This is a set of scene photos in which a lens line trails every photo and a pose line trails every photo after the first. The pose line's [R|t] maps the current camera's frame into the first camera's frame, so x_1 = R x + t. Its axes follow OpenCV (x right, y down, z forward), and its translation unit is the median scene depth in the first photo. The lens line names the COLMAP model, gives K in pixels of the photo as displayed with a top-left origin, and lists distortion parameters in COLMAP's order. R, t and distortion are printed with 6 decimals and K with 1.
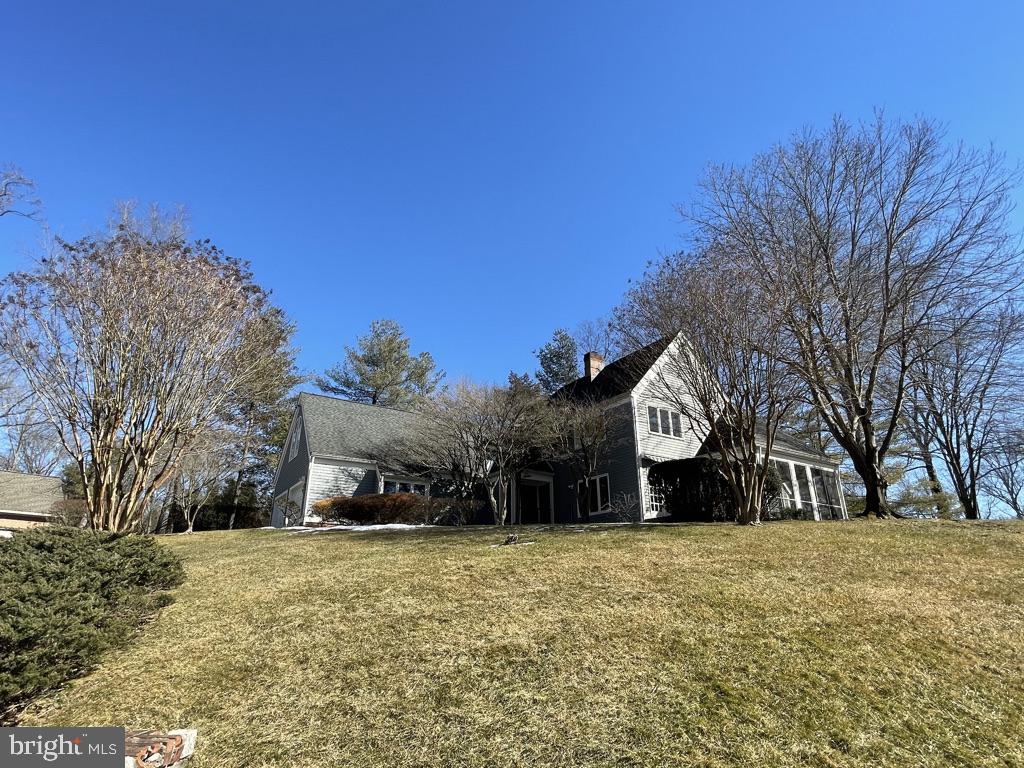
lens RADIAL K [[570.6, 0, 503.8], [0, 570.6, 381.4], [0, 0, 1]] dist [-0.003031, -0.000426]
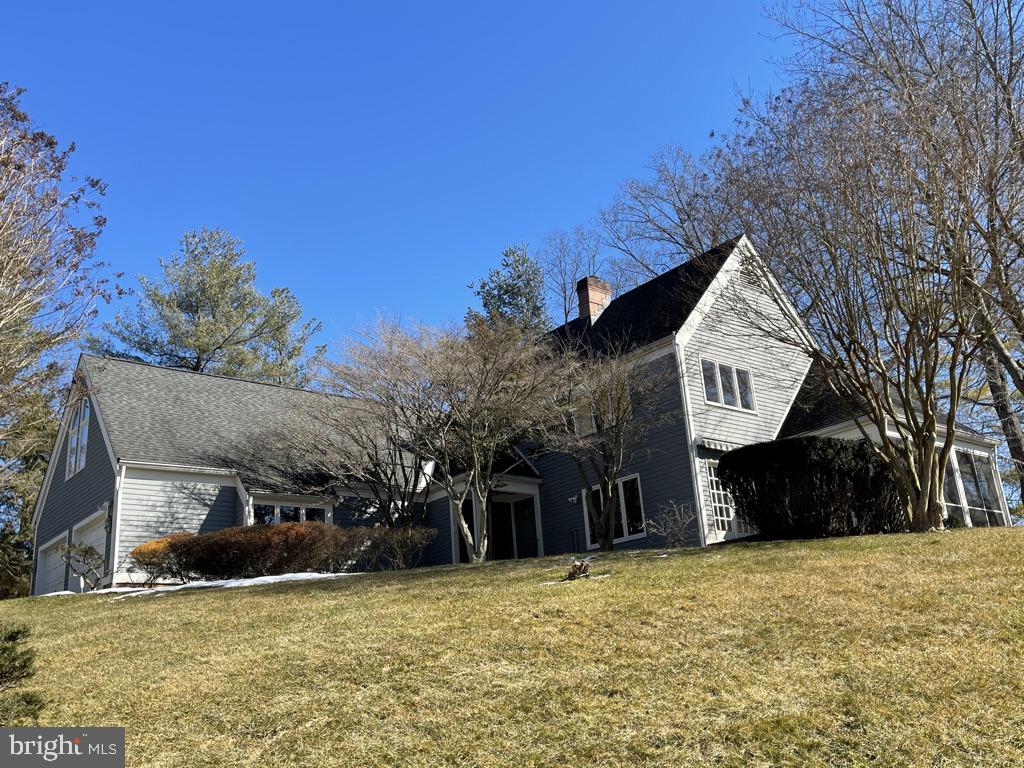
lens RADIAL K [[944.8, 0, 512.0], [0, 944.8, 384.0], [0, 0, 1]] dist [0.033730, -0.017728]
pose [[0.990139, -0.029597, 0.136927, -0.082631], [0.024321, 0.998902, 0.040042, 0.024136], [-0.137962, -0.036317, 0.989771, 0.036511]]
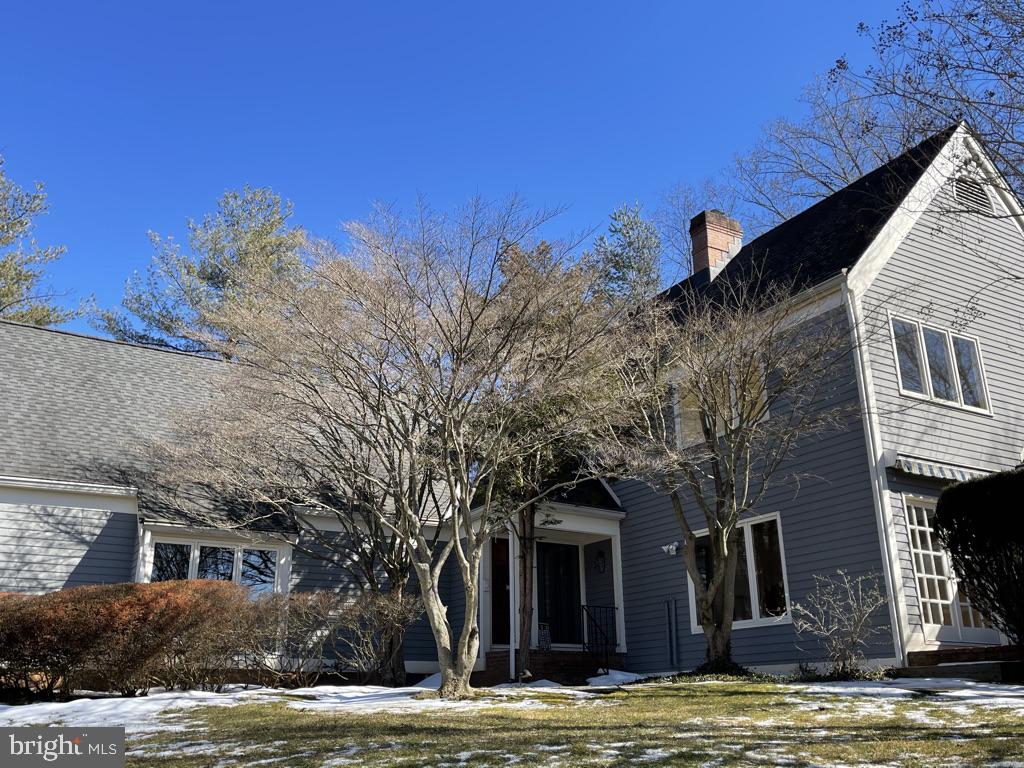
lens RADIAL K [[944.8, 0, 512.0], [0, 944.8, 384.0], [0, 0, 1]] dist [0.033730, -0.017728]
pose [[0.999771, -0.017486, -0.012300, 0.026149], [0.017854, 0.999375, 0.030494, 0.060959], [0.011759, -0.030707, 0.999459, 0.413329]]
